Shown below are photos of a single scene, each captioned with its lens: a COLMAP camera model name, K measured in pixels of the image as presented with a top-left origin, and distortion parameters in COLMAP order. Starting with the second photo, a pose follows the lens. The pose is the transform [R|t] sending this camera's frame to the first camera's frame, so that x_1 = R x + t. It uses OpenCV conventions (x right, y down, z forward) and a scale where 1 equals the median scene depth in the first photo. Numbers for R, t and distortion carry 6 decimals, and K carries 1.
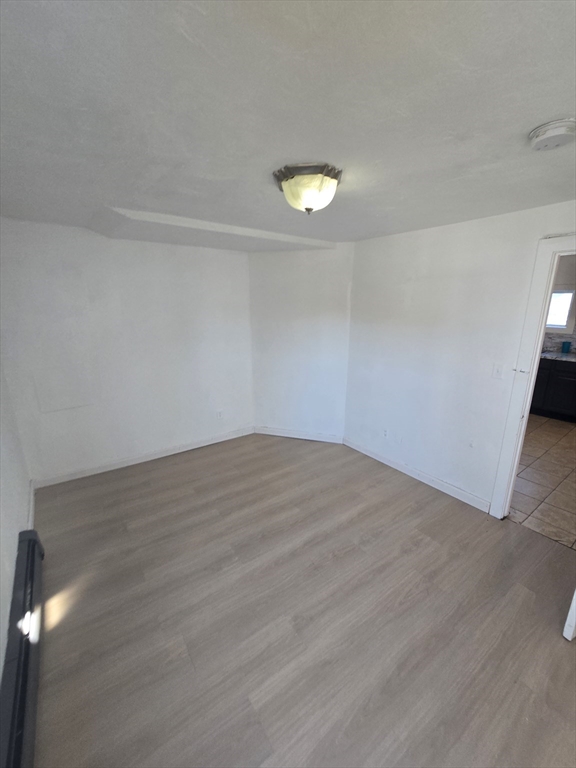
lens RADIAL K [[310.6, 0, 289.5], [0, 310.6, 388.7], [0, 0, 1]] dist [0.000938, 0.000538]
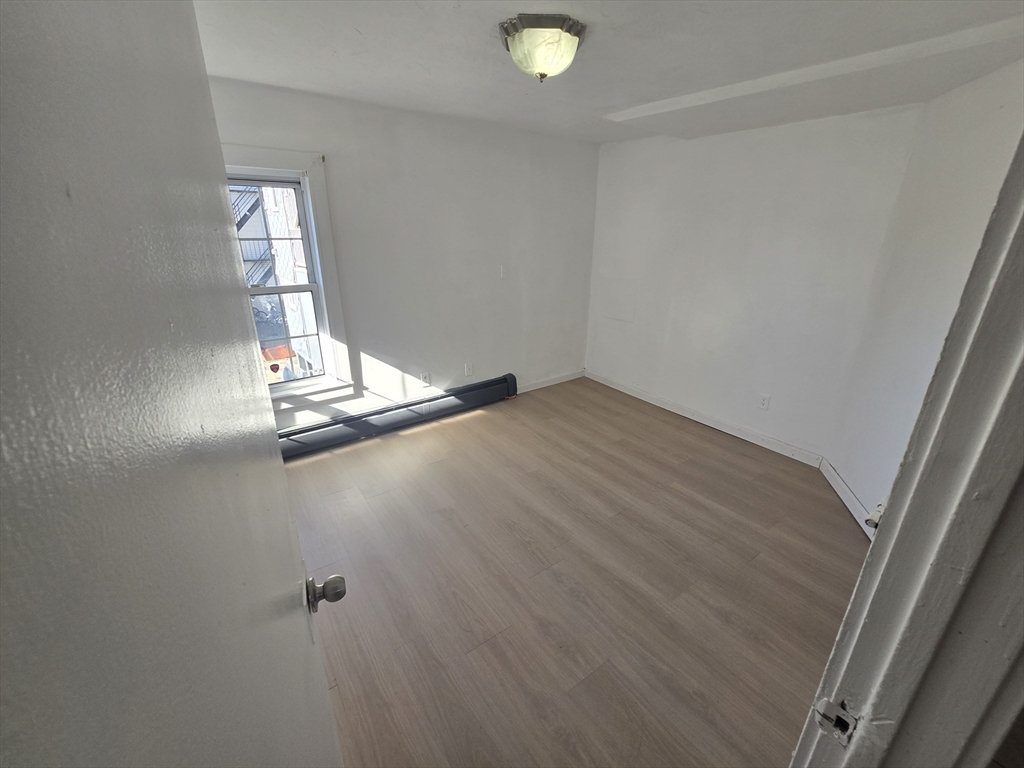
lens RADIAL K [[414.7, 0, 512.0], [0, 414.7, 384.0], [0, 0, 1]] dist [-0.003447, -0.000396]
pose [[0.025539, 0.352018, -0.935645, 1.071578], [-0.288553, 0.898708, 0.330245, -0.158499], [0.957123, 0.261549, 0.124528, 0.809621]]
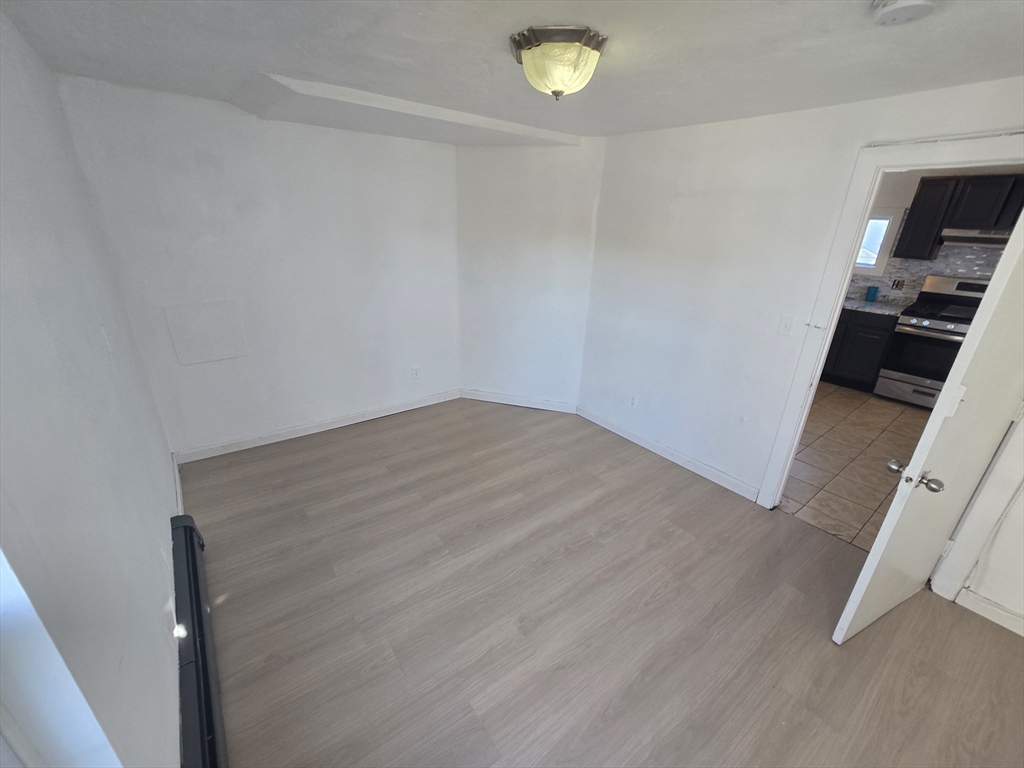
lens RADIAL K [[414.2, 0, 511.8], [0, 414.2, 388.8], [0, 0, 1]] dist [0.000938, 0.000538]
pose [[0.999298, 0.021017, 0.031008, -0.045864], [-0.024577, 0.992557, 0.119272, -0.007560], [-0.028271, -0.119950, 0.992377, -0.025049]]
